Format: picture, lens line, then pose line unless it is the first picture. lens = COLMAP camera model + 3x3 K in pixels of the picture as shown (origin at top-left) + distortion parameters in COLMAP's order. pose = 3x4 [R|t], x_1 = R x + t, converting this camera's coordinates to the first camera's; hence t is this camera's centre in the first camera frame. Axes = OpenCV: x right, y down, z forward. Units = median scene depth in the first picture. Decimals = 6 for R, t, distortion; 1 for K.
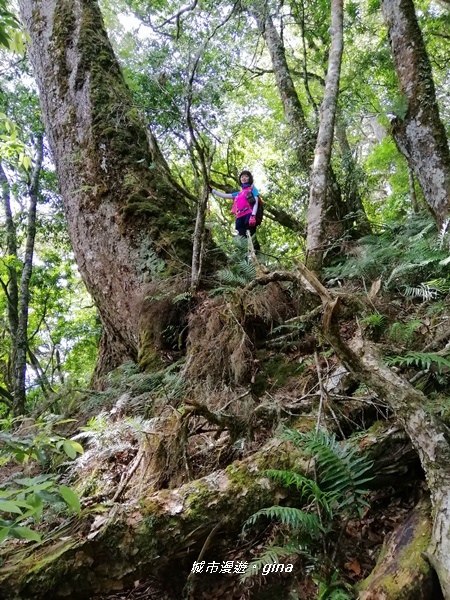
lens RADIAL K [[450.2, 0, 224.5], [0, 450.2, 301.3], [0, 0, 1]] dist [0.062032, -0.071493]
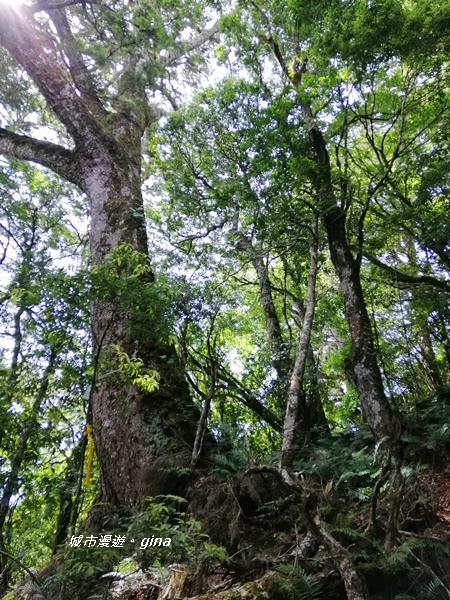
lens RADIAL K [[450.2, 0, 222.5], [0, 450.2, 294.4], [0, 0, 1]] dist [0.062032, -0.071493]
pose [[0.985504, 0.162704, 0.048044, -0.117774], [-0.133282, 0.917760, -0.374103, -0.003101], [-0.104961, 0.362277, 0.926142, -0.365881]]
